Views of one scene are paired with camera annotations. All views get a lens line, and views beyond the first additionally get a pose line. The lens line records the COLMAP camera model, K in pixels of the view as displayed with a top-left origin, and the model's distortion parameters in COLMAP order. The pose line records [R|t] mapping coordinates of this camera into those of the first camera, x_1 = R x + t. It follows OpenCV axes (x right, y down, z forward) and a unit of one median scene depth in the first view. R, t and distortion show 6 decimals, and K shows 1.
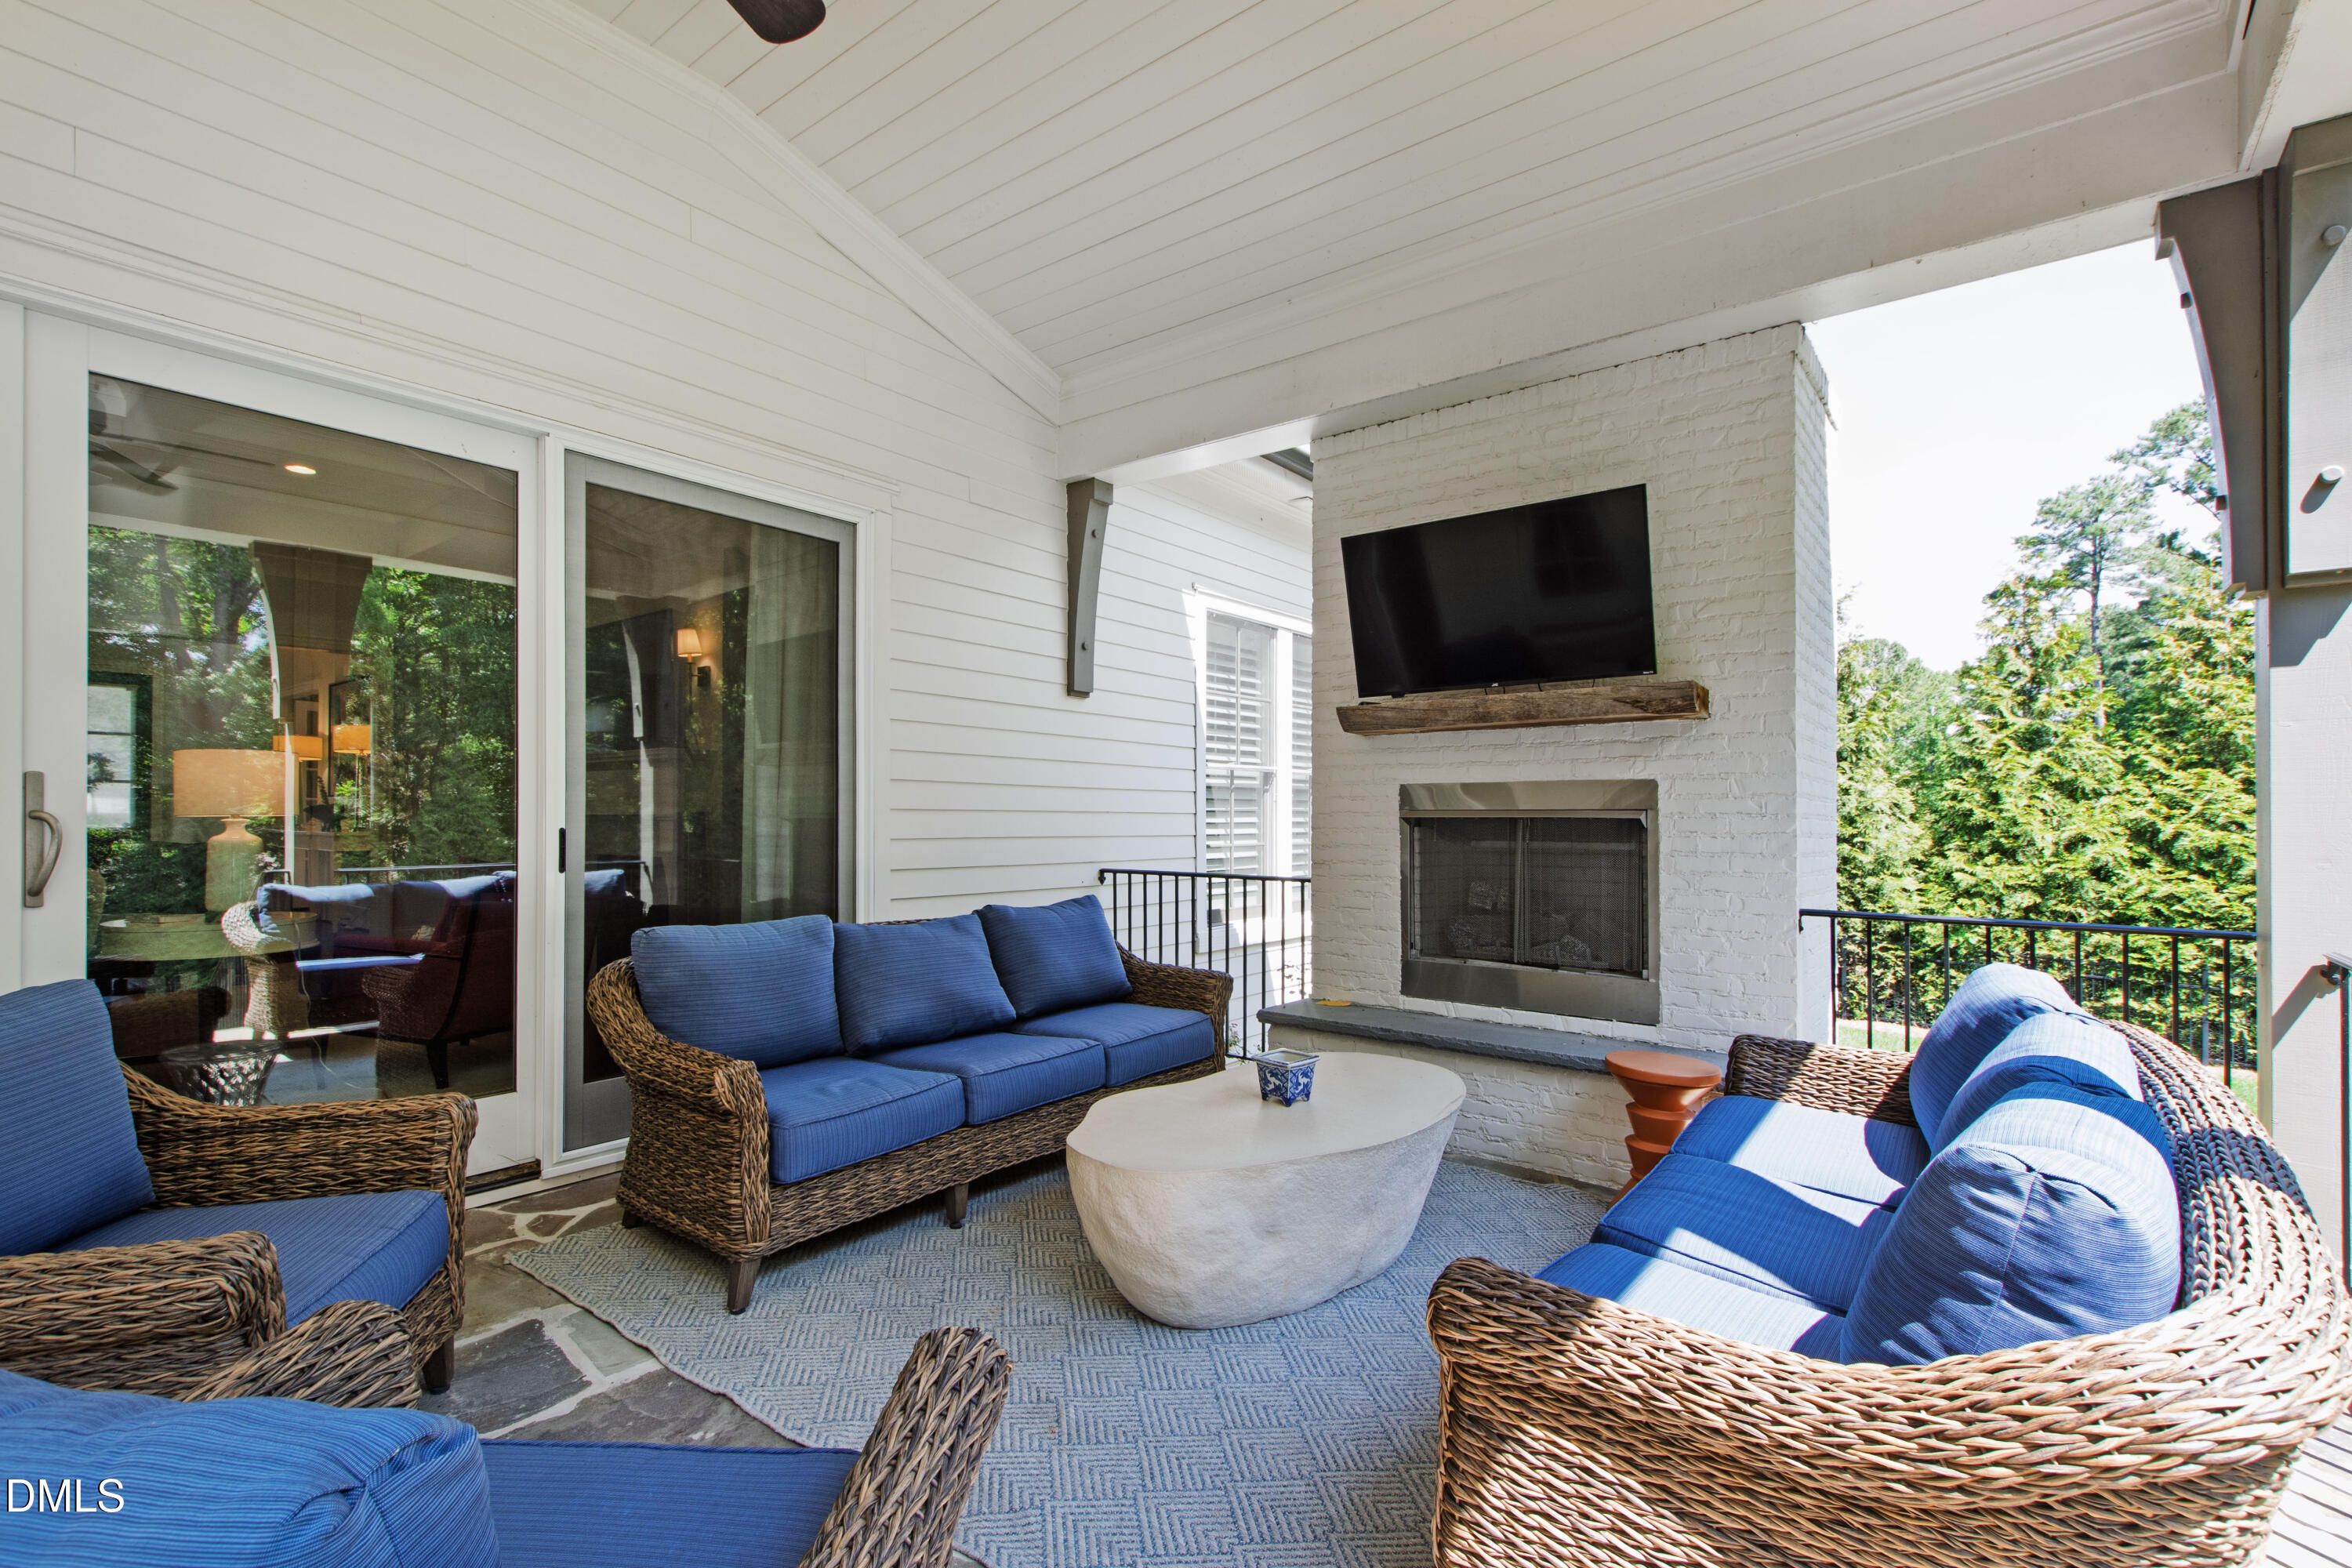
lens RADIAL K [[1044.6, 0, 1180.8], [0, 1044.6, 800.2], [0, 0, 1]] dist [0.003080, 0.000092]
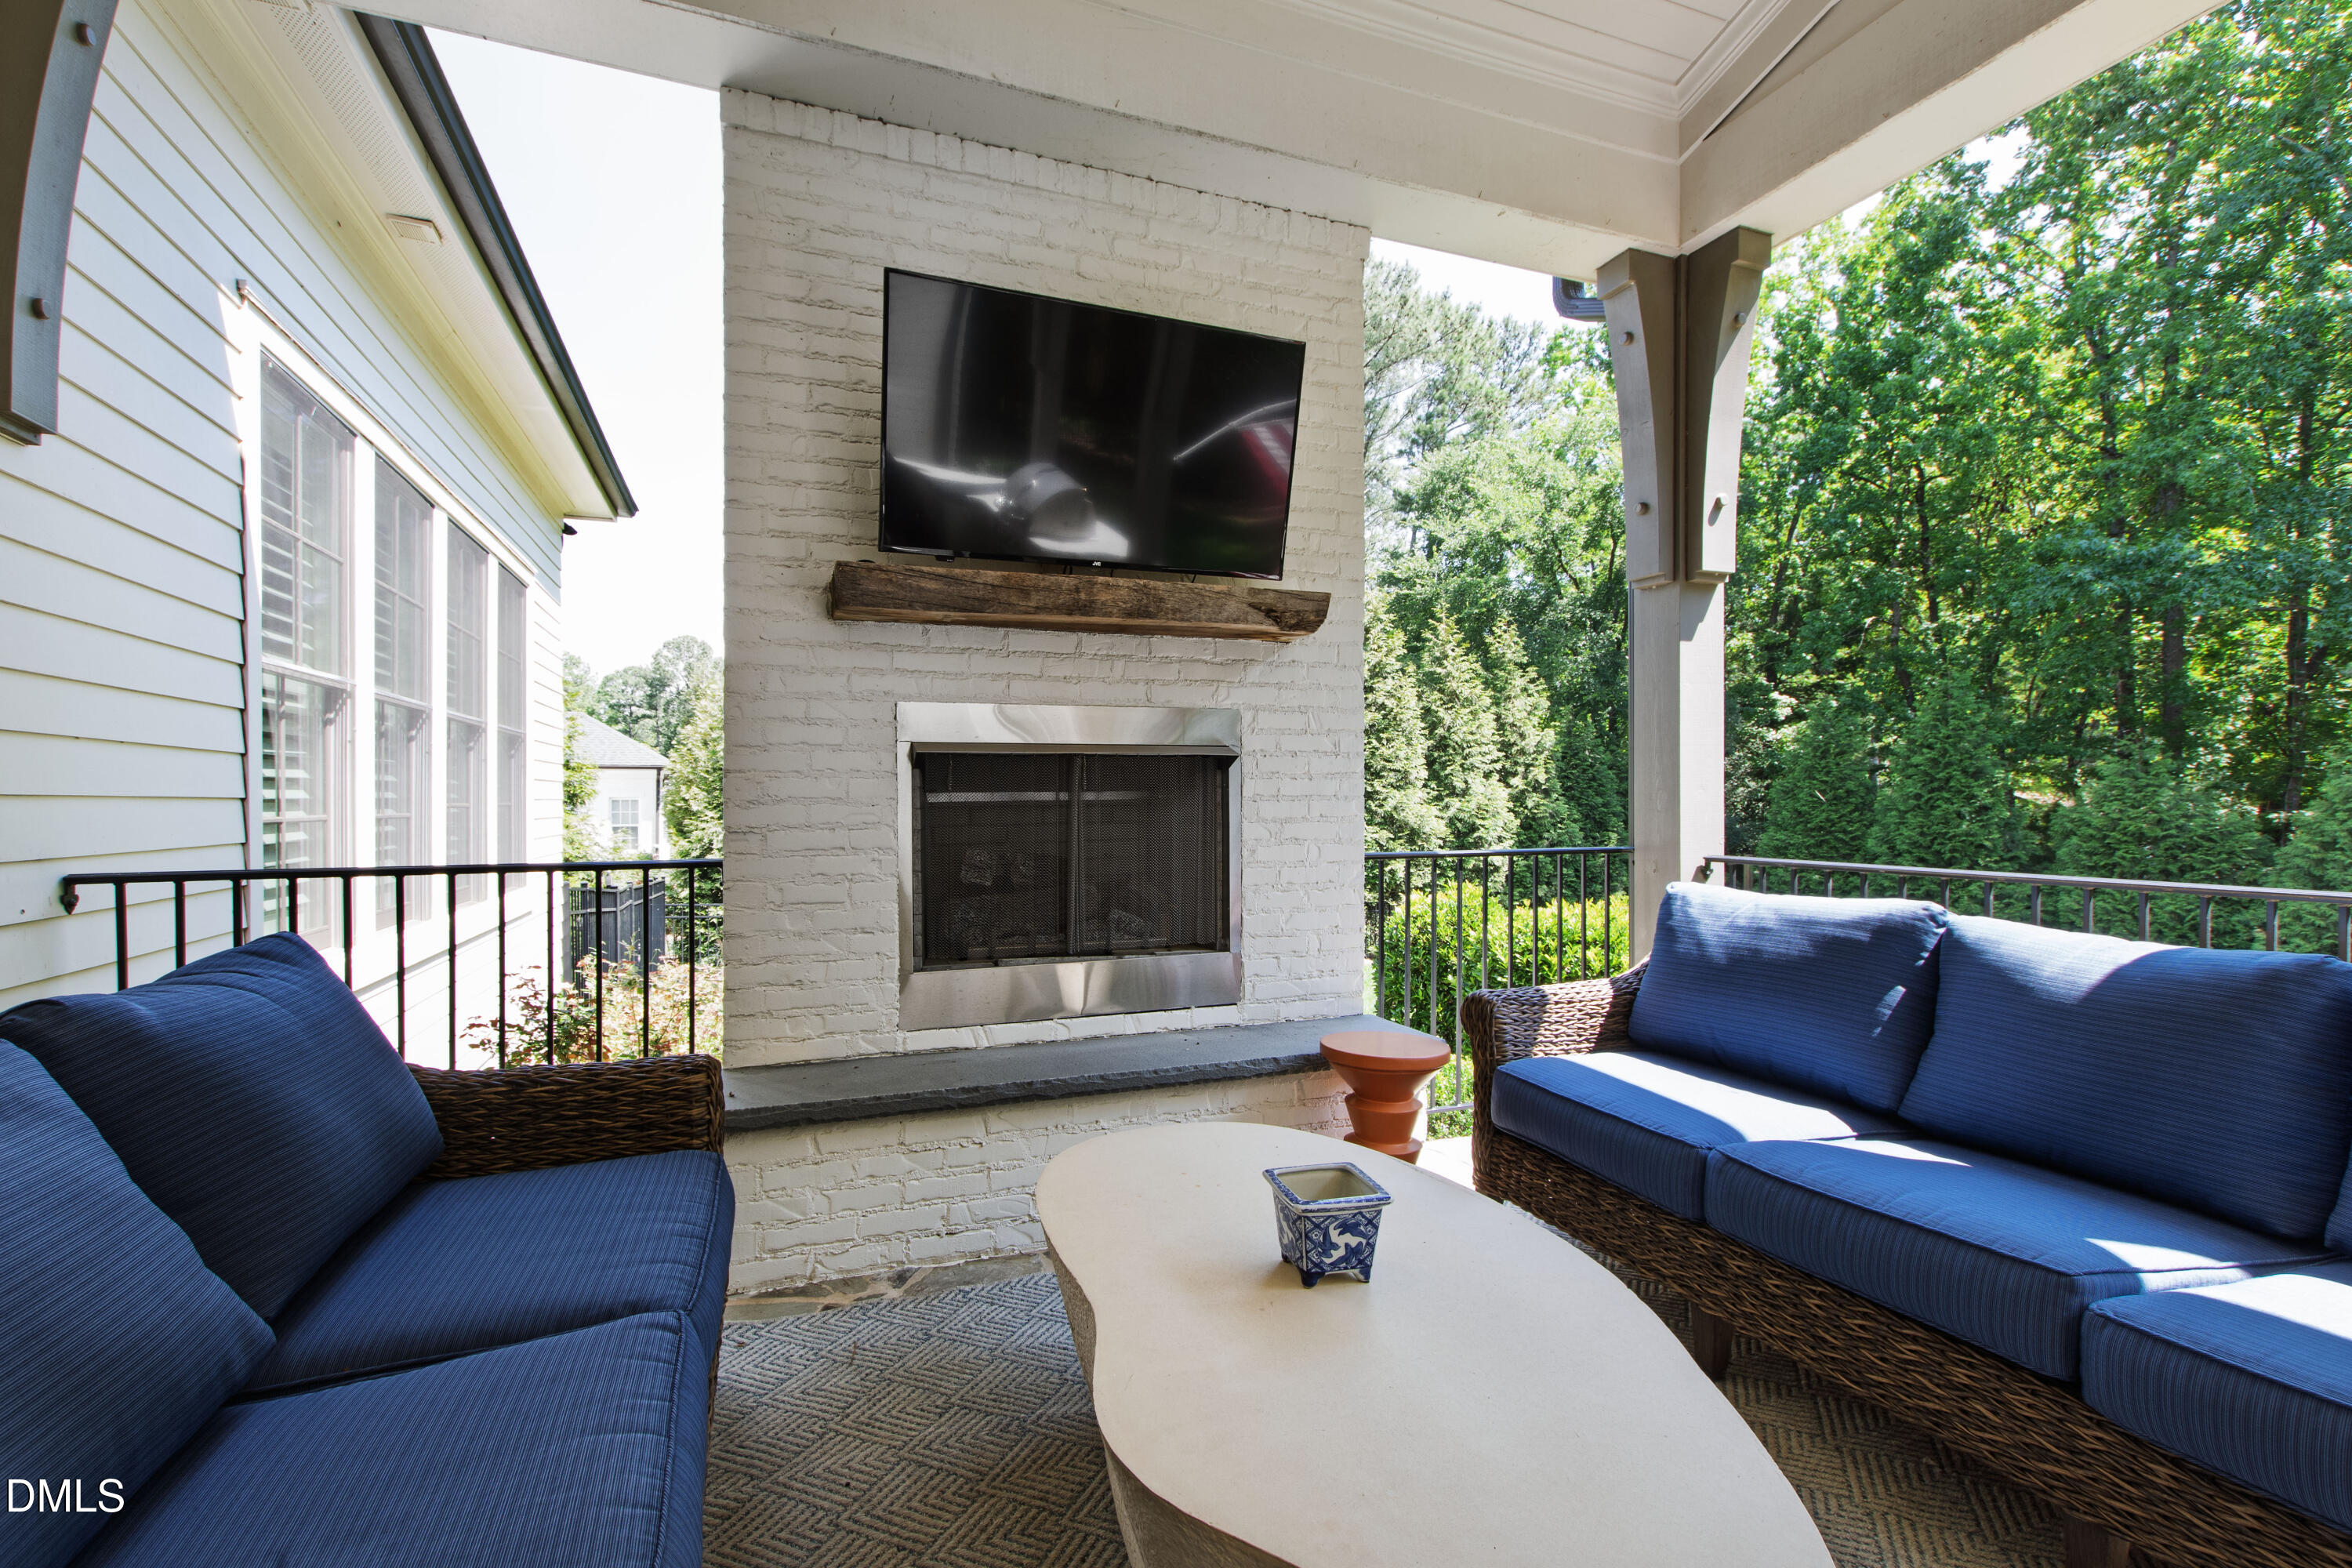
lens RADIAL K [[1044.6, 0, 1139.4], [0, 1044.6, 795.6], [0, 0, 1]] dist [0.003080, 0.000092]
pose [[0.531826, -0.006905, 0.846826, -0.253714], [-0.007050, 0.999896, 0.012581, 0.033184], [-0.846825, -0.012661, 0.531722, 0.538454]]
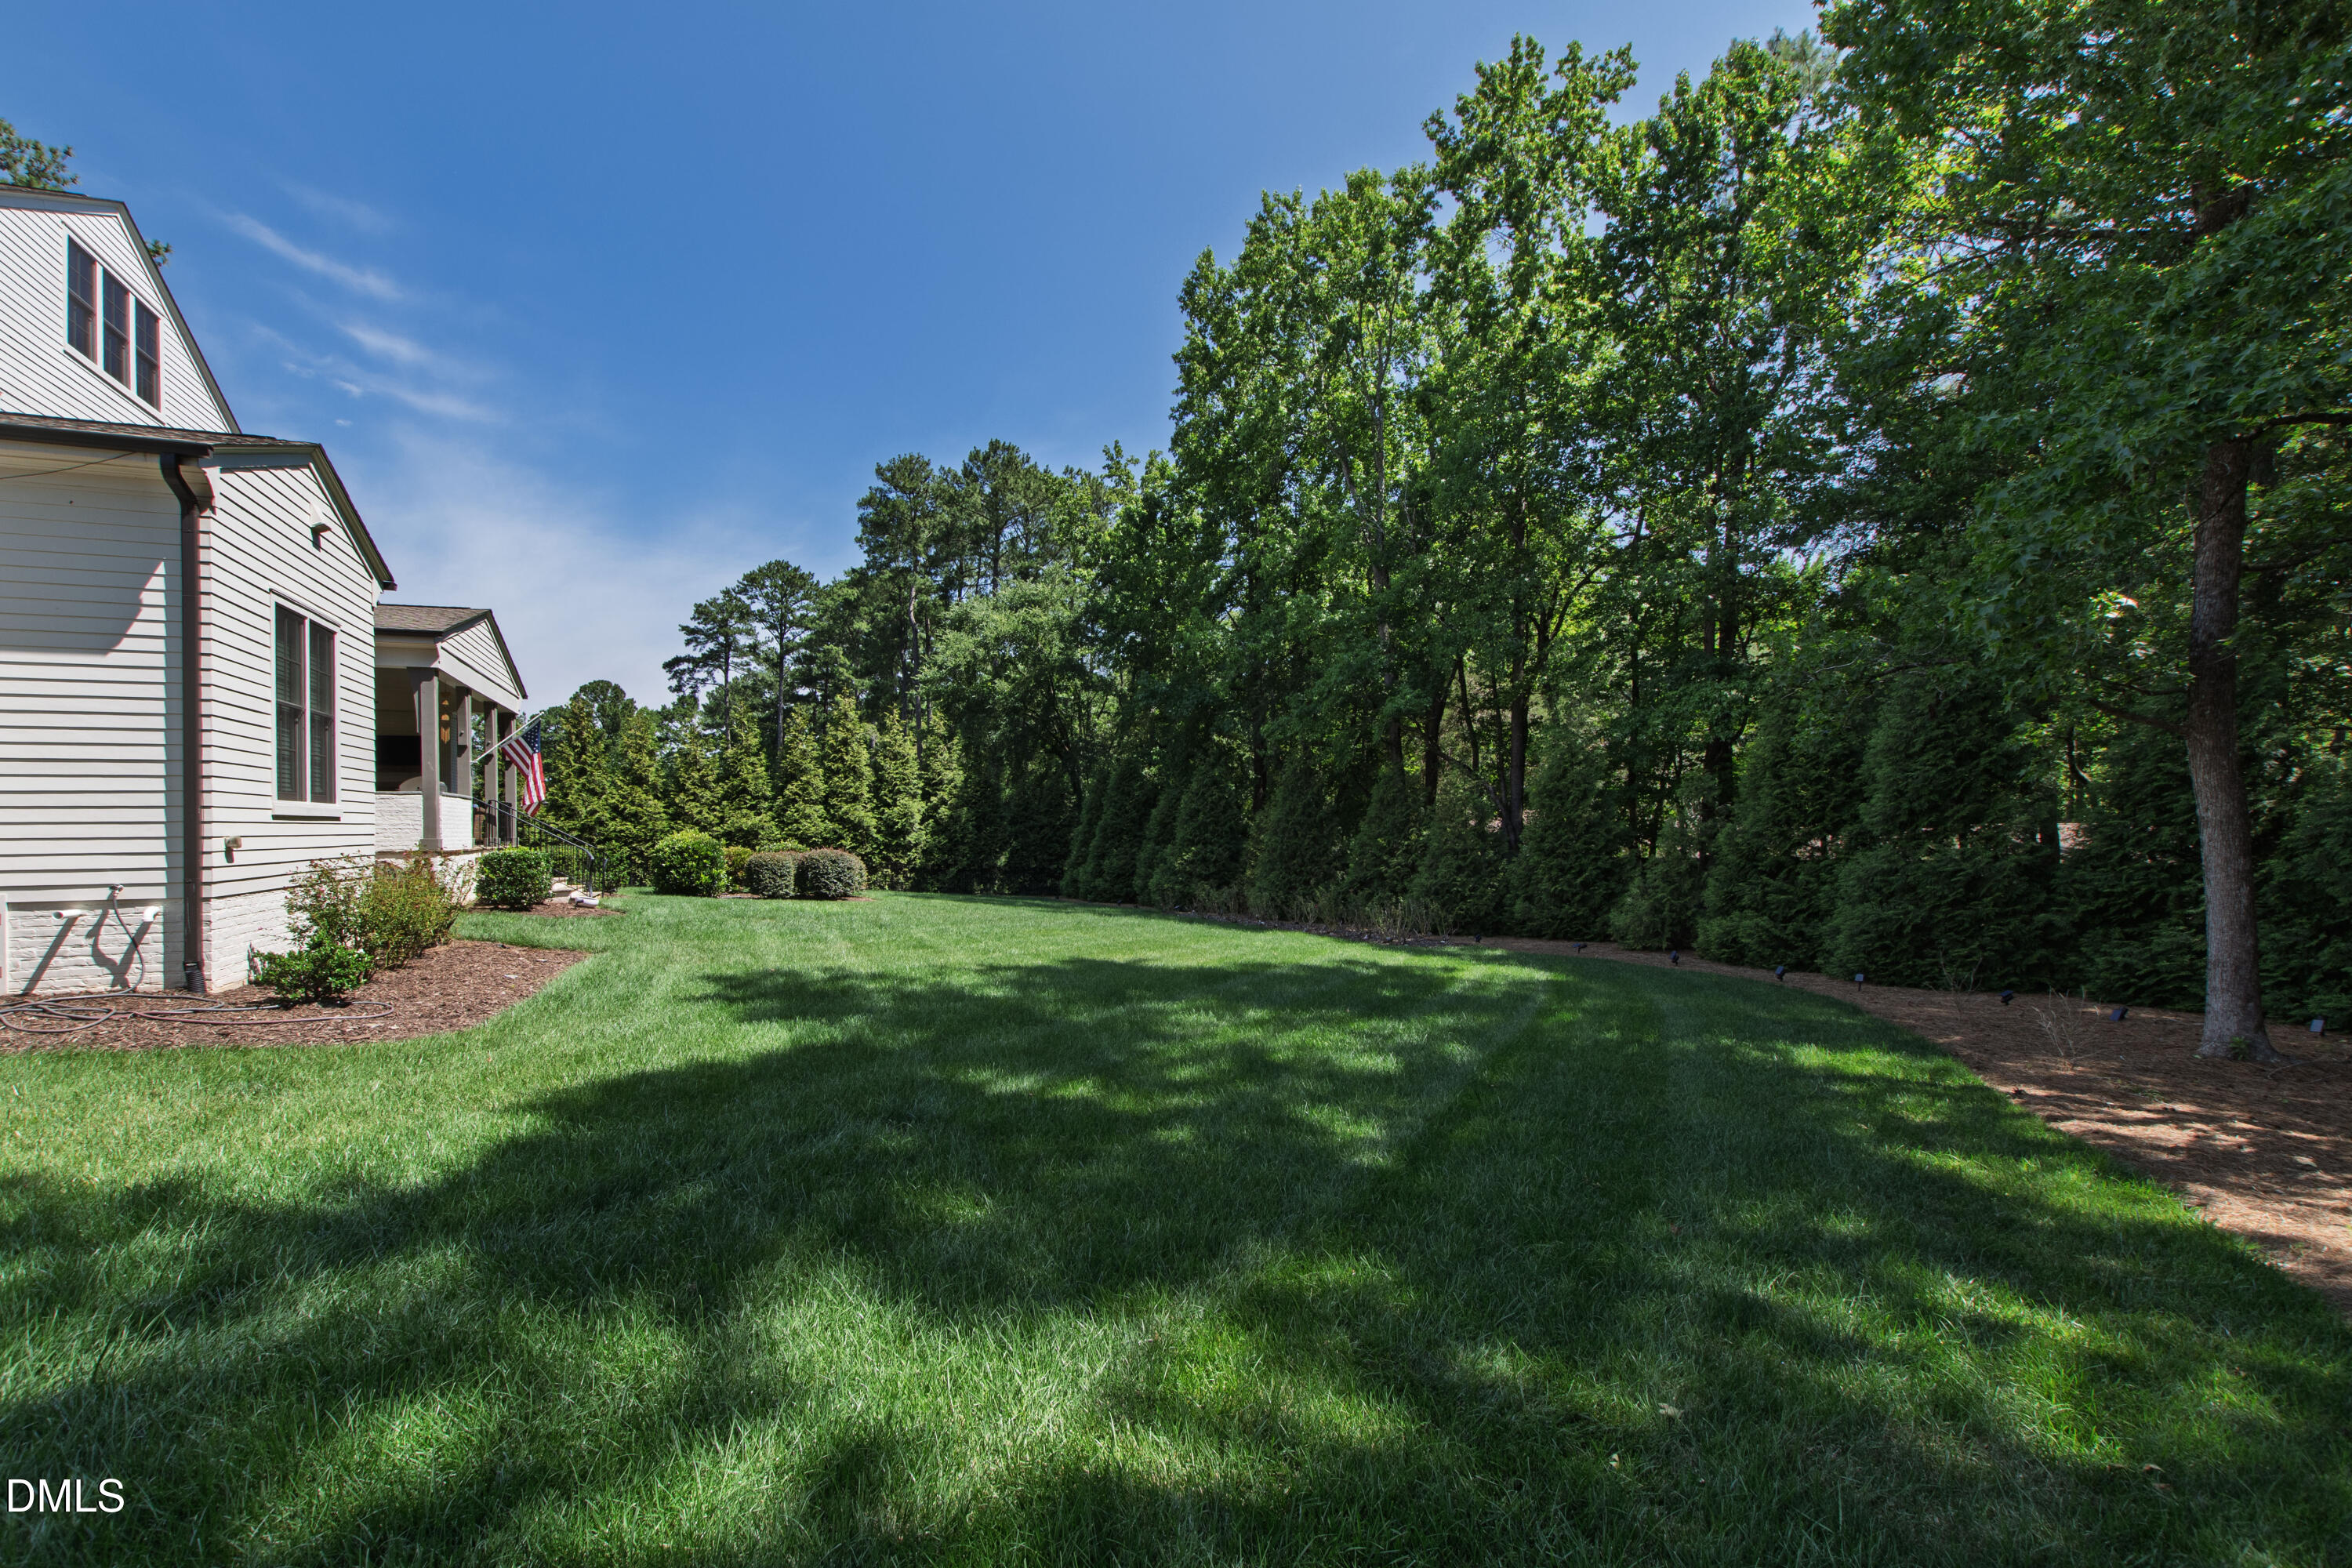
lens RADIAL K [[1044.6, 0, 1108.0], [0, 1044.6, 836.9], [0, 0, 1]] dist [0.003080, 0.000092]
pose [[0.525352, -0.019497, 0.850662, -2.617373], [0.001575, 0.999758, 0.021942, 0.172776], [-0.850884, -0.010188, 0.525255, -5.485457]]
